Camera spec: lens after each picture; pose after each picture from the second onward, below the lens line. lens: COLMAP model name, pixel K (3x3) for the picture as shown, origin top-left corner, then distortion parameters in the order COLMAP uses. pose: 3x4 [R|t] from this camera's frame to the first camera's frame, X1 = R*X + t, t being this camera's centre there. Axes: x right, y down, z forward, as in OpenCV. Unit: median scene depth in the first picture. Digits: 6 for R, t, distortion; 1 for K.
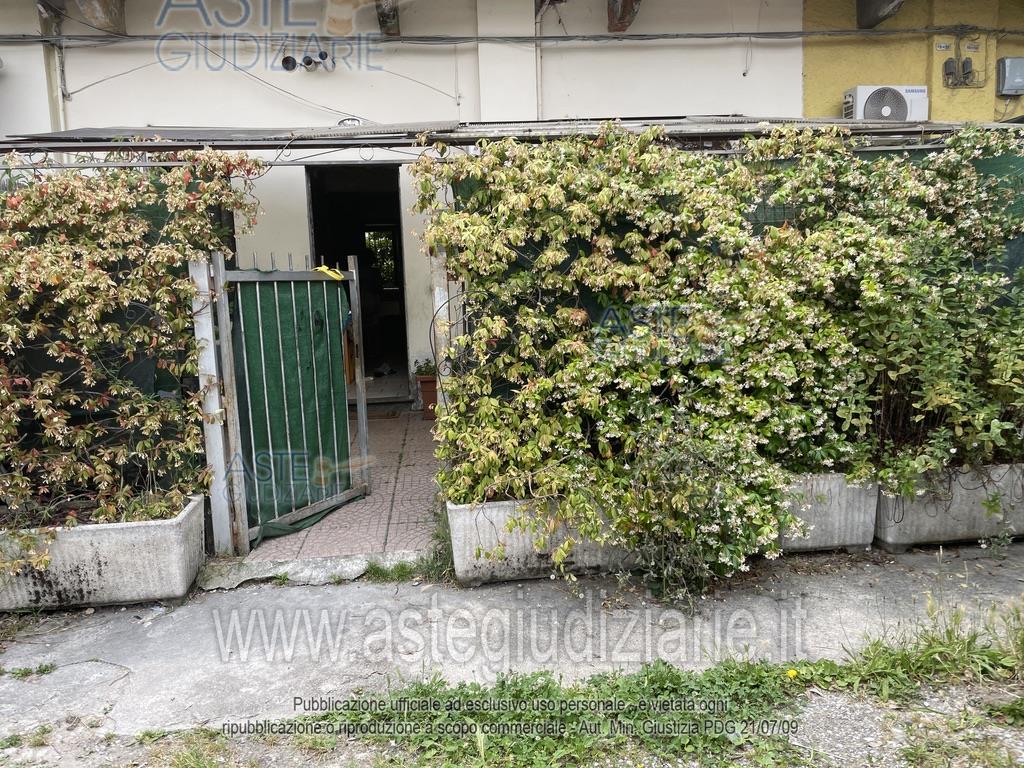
lens RADIAL K [[771.6, 0, 508.7], [0, 771.6, 384.2], [0, 0, 1]] dist [0.014521, 0.001229]
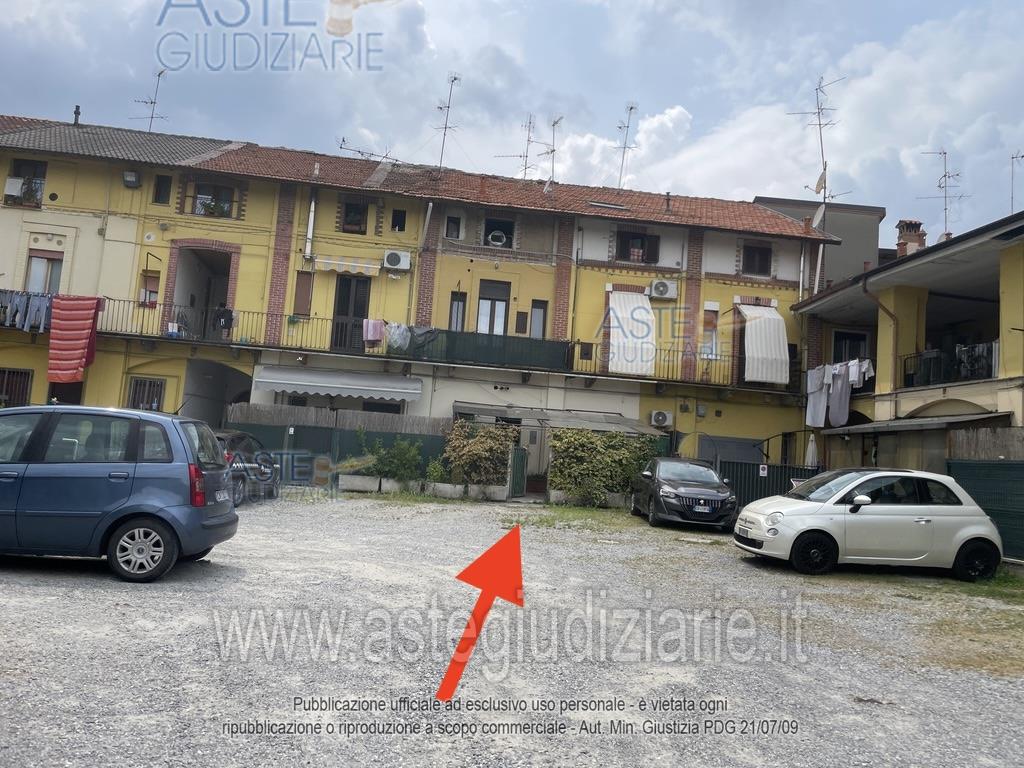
lens RADIAL K [[771.6, 0, 512.6], [0, 771.6, 382.1], [0, 0, 1]] dist [0.014521, 0.001229]
pose [[0.993529, 0.107521, 0.036599, -0.633205], [-0.096145, 0.967715, -0.232987, 0.716803], [-0.060468, 0.227961, 0.971791, -4.617605]]
